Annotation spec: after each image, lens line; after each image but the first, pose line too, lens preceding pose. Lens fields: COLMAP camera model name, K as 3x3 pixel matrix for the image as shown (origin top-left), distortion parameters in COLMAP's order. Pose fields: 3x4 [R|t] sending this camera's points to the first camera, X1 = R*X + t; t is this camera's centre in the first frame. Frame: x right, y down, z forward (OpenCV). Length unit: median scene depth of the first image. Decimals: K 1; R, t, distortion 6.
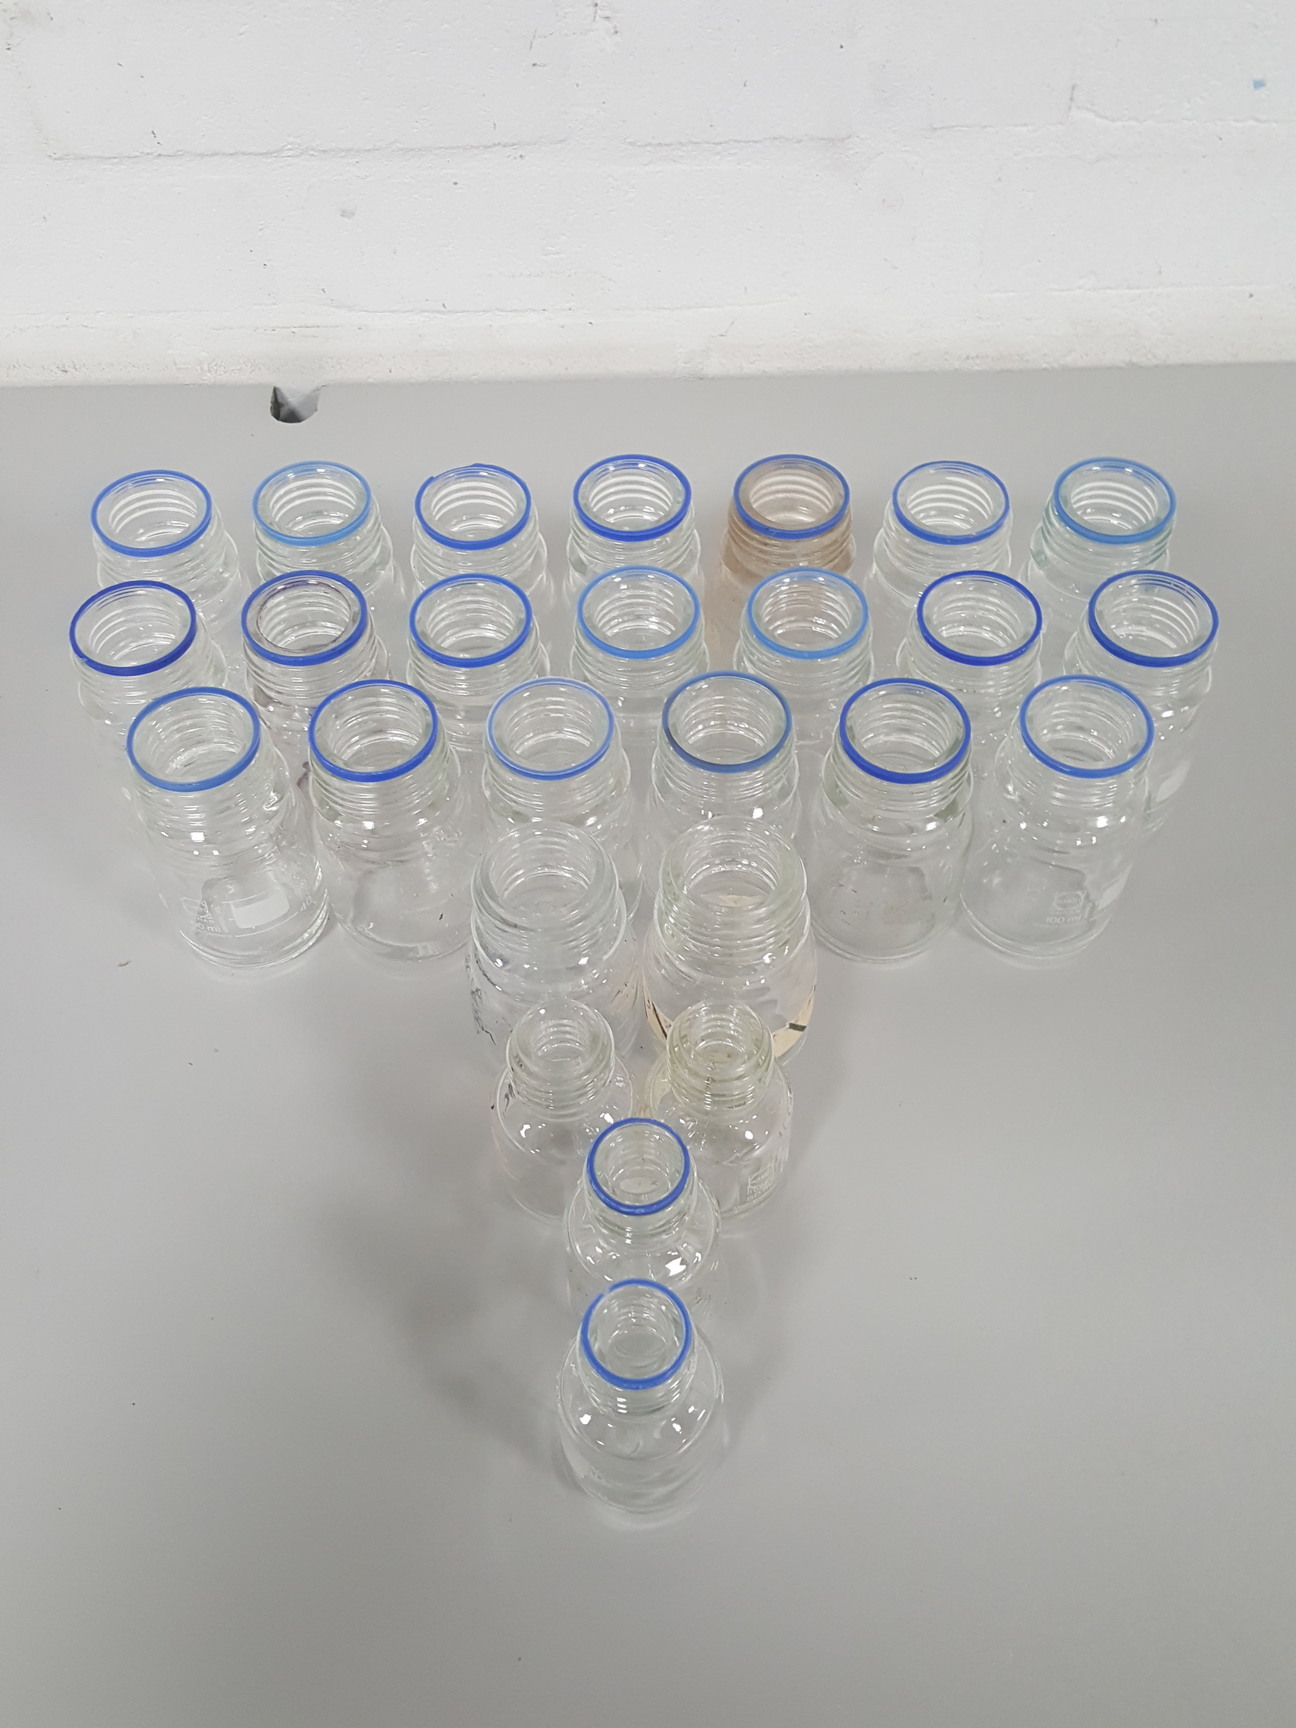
lens RADIAL K [[1742.6, 0, 678.8], [0, 1742.6, 844.6], [0, 0, 1]] dist [-0.019439, 0.000000]
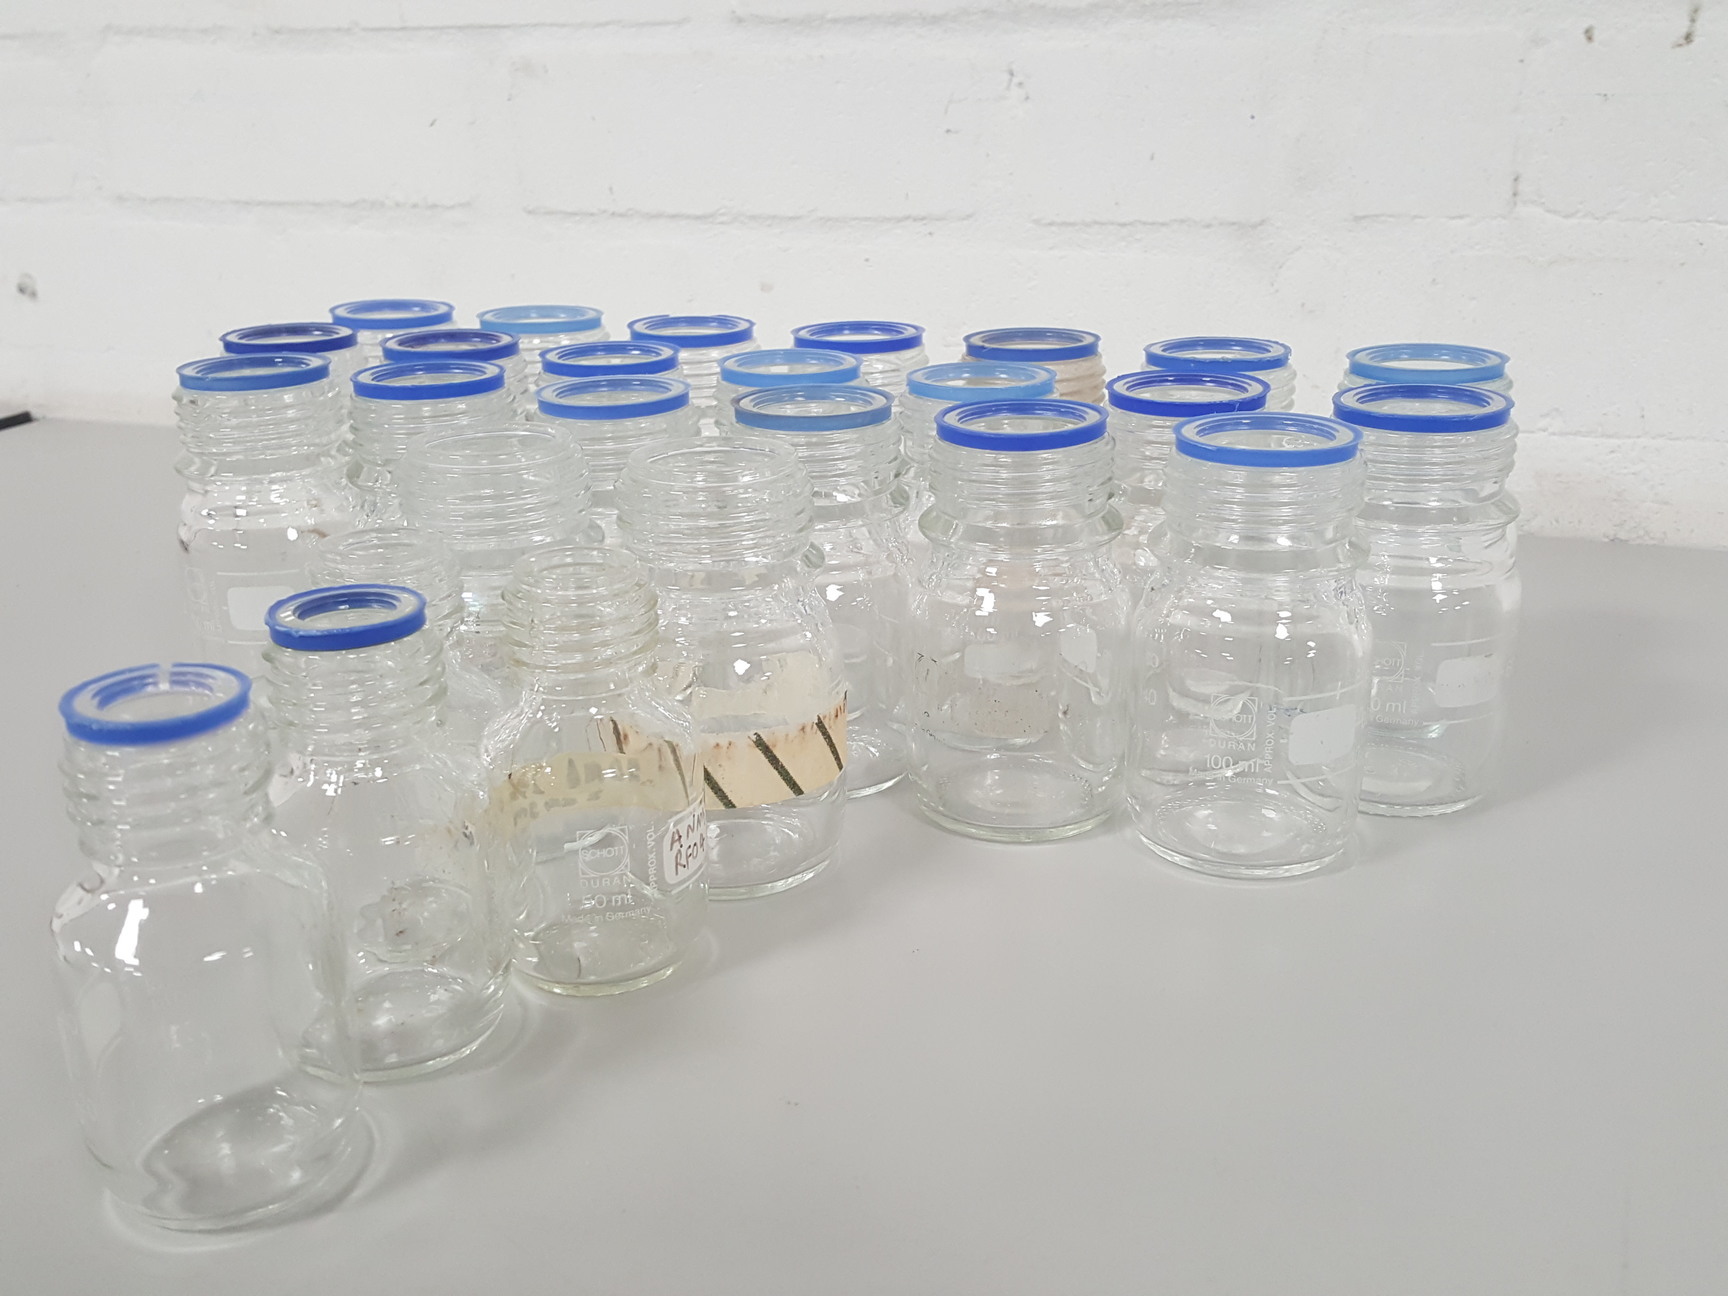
lens RADIAL K [[1742.6, 0, 878.0], [0, 1742.6, 651.3], [0, 0, 1]] dist [-0.019439, 0.000000]
pose [[0.924002, 0.109613, -0.366339, 0.322645], [-0.297785, 0.807271, -0.509547, 0.373069], [0.239882, 0.579913, 0.778561, 0.416195]]
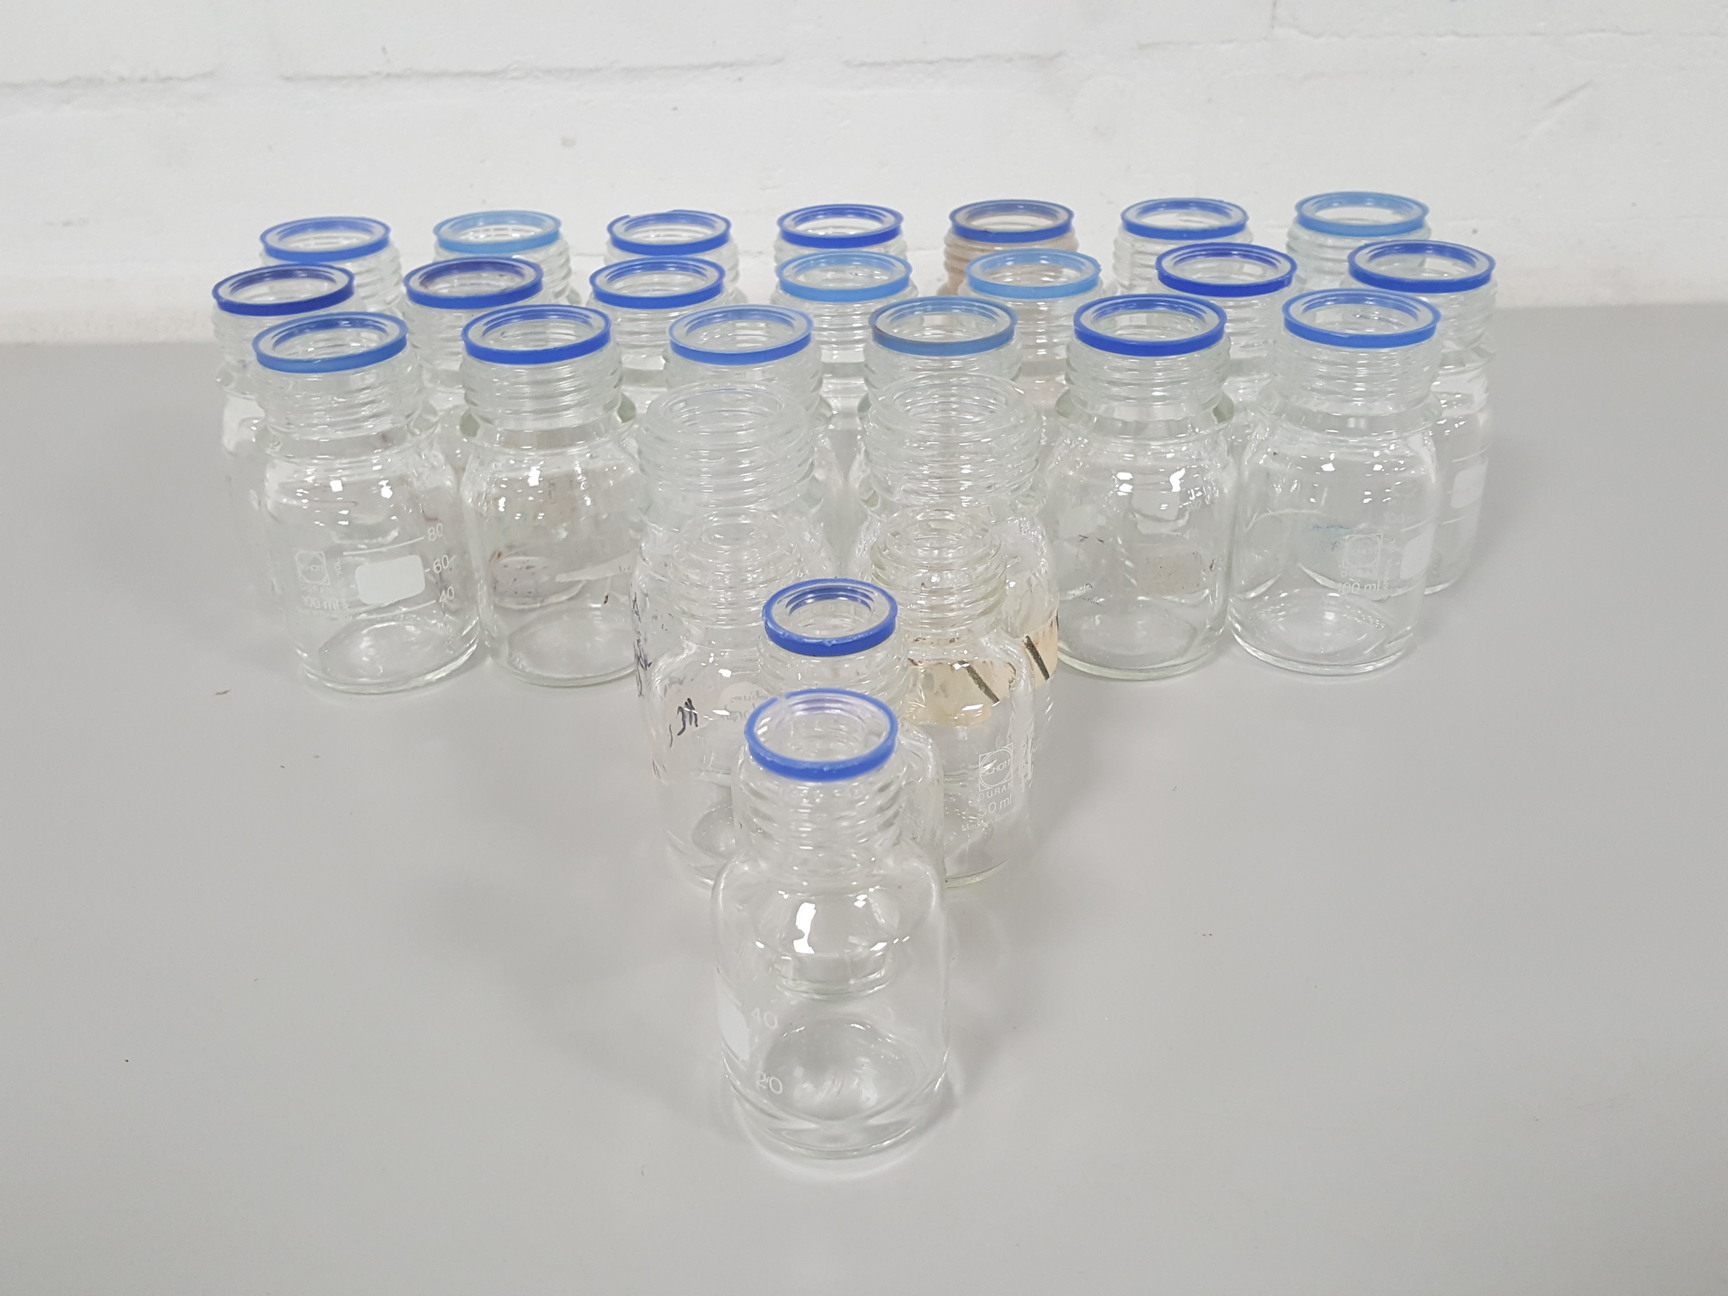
lens RADIAL K [[1742.6, 0, 879.9], [0, 1742.6, 650.9], [0, 0, 1]] dist [-0.019439, 0.000000]
pose [[0.999663, -0.013822, -0.021986, 0.011728], [0.003329, 0.907806, -0.419378, 0.401666], [0.025756, 0.419163, 0.907545, 0.250456]]
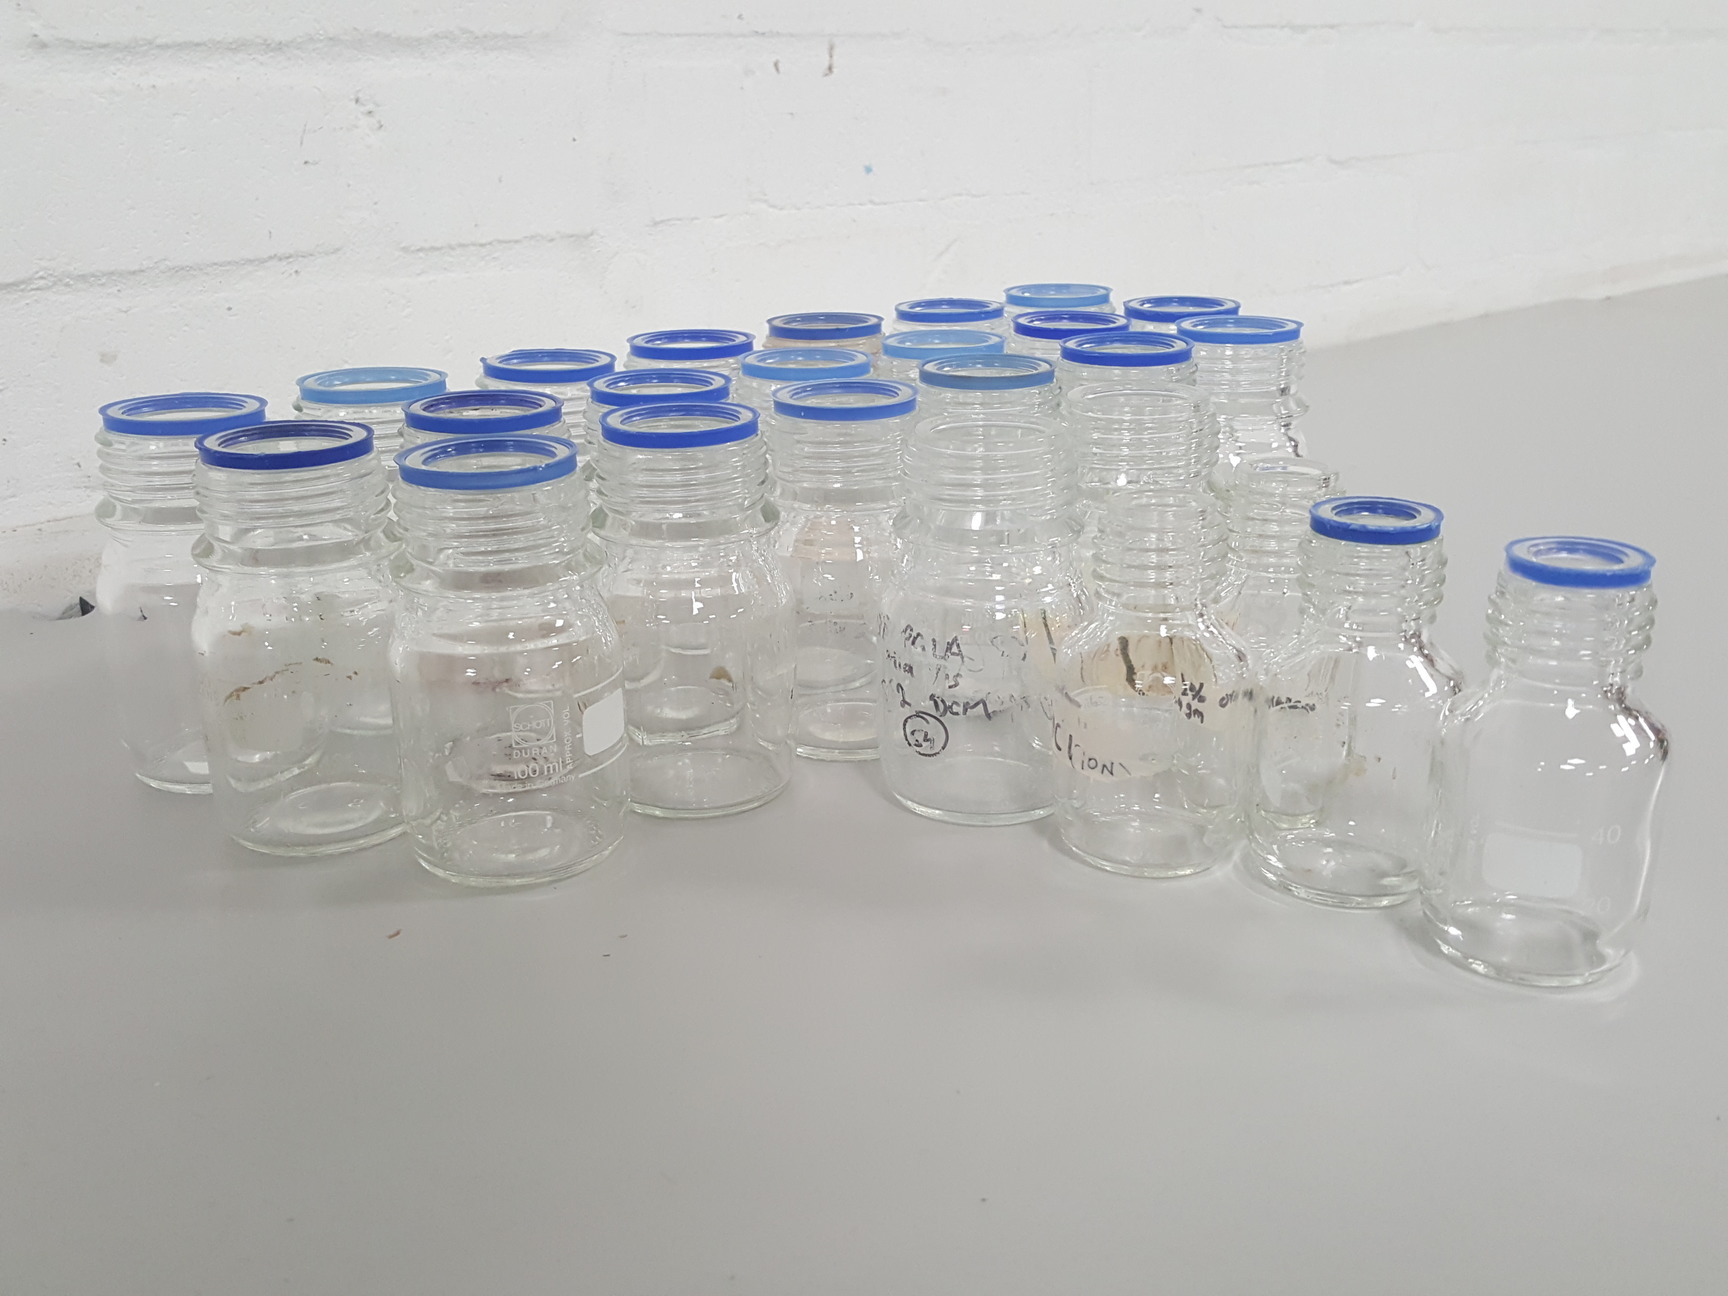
lens RADIAL K [[1742.6, 0, 864.6], [0, 1742.6, 636.3], [0, 0, 1]] dist [-0.019439, 0.000000]
pose [[0.757734, -0.205653, 0.619310, -0.560199], [0.532825, 0.742891, -0.405228, 0.337208], [-0.376743, 0.637040, 0.672491, 0.453209]]
